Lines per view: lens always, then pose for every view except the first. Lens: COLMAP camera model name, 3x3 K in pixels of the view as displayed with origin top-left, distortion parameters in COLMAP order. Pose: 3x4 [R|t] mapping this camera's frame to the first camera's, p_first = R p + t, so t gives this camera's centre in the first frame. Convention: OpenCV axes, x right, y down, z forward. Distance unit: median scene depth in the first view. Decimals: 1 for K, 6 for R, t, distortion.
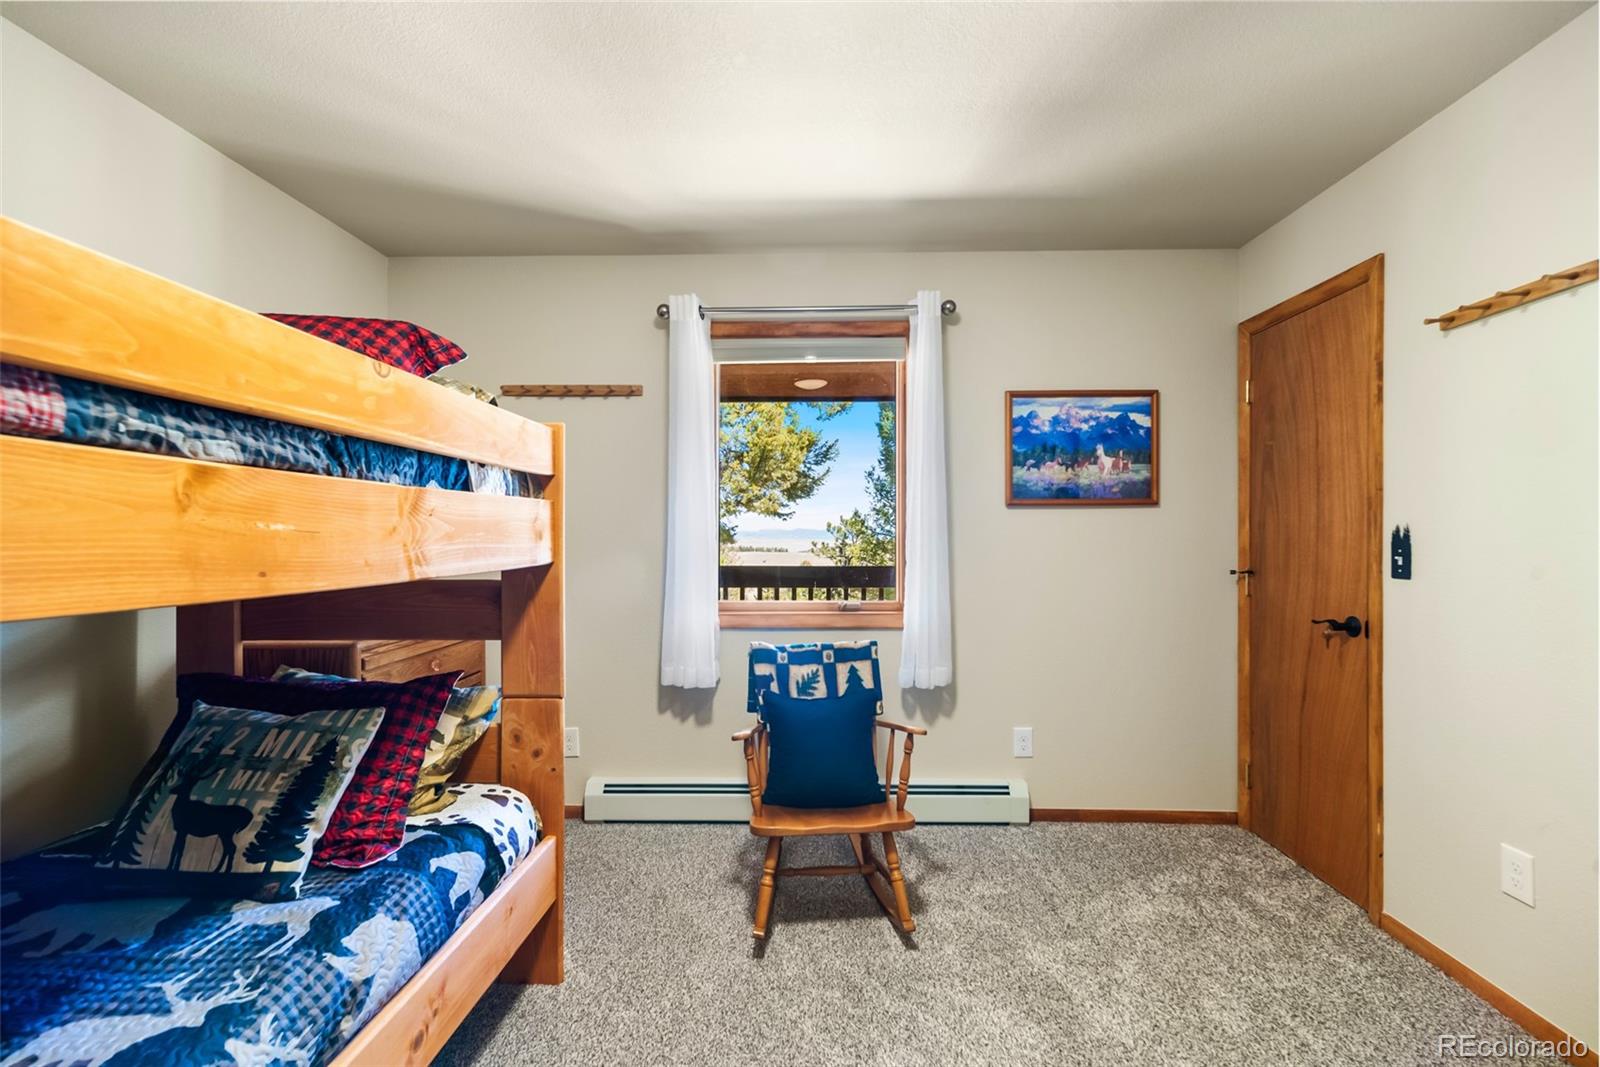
lens RADIAL K [[688.0, 0, 805.4], [0, 688.0, 537.5], [0, 0, 1]] dist [0.007794, 0.000411]
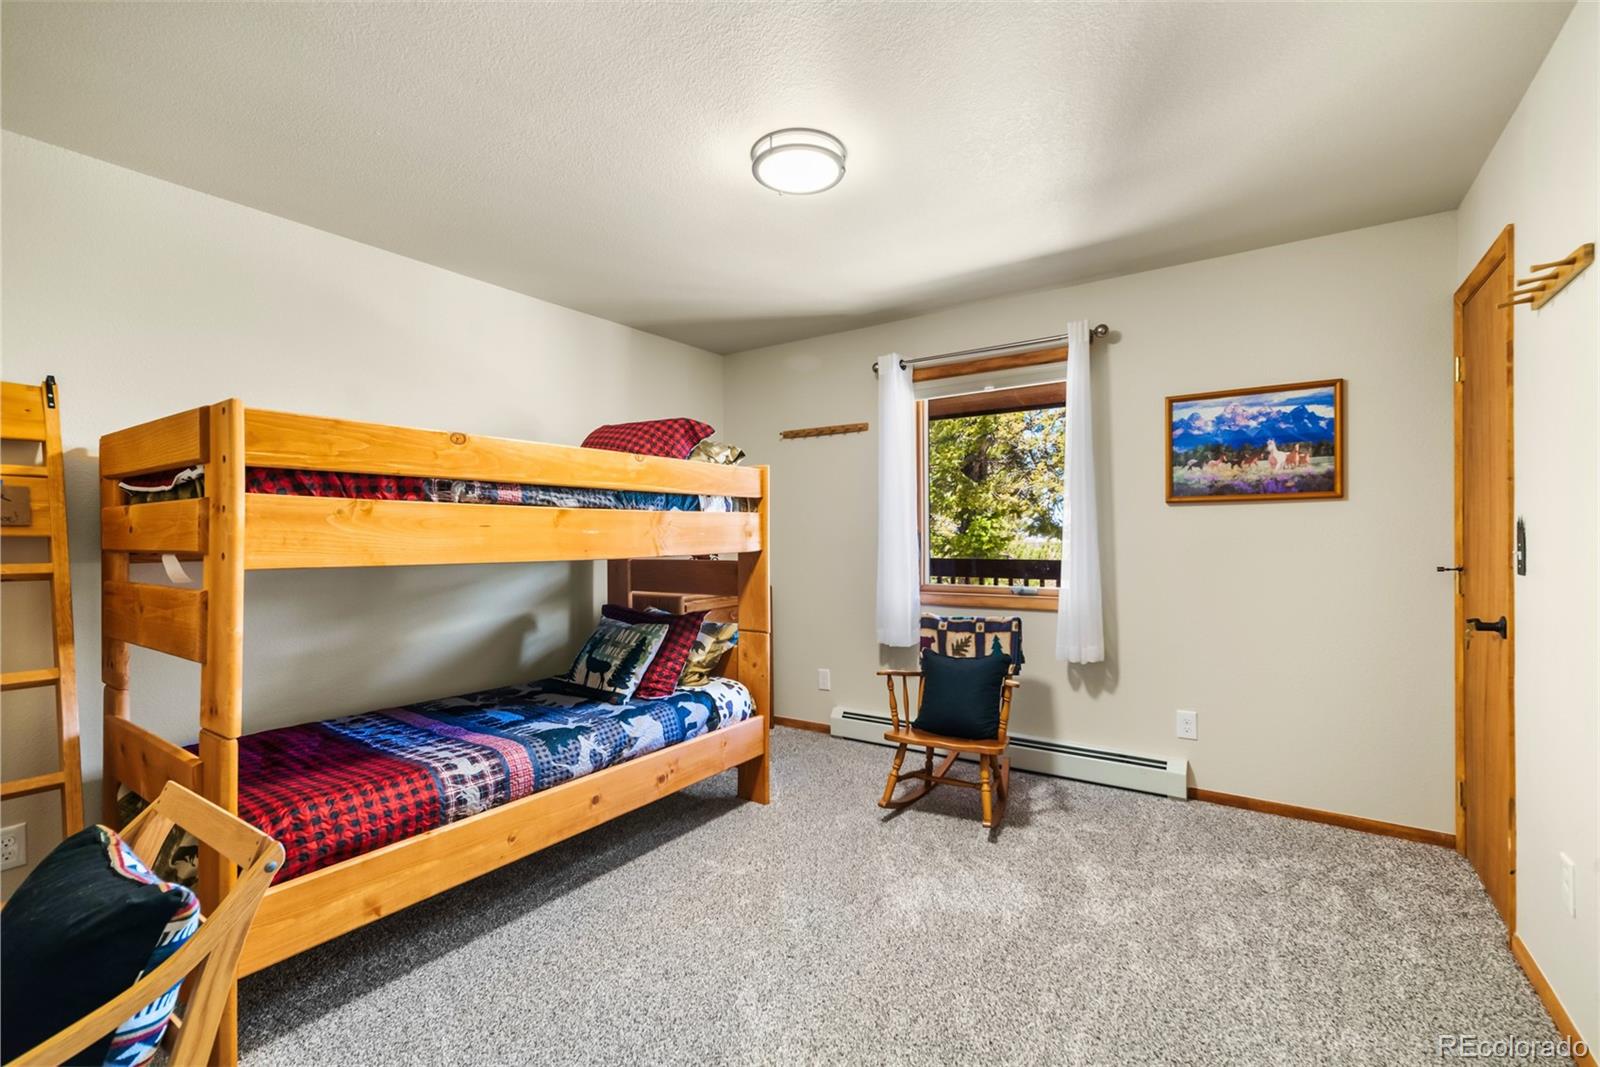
lens RADIAL K [[688.0, 0, 805.4], [0, 688.0, 537.5], [0, 0, 1]] dist [0.007794, 0.000411]
pose [[0.843754, -0.003187, -0.536720, 0.603188], [0.005981, 0.999976, 0.003466, 0.000312], [0.536696, -0.006135, 0.843753, -0.333040]]
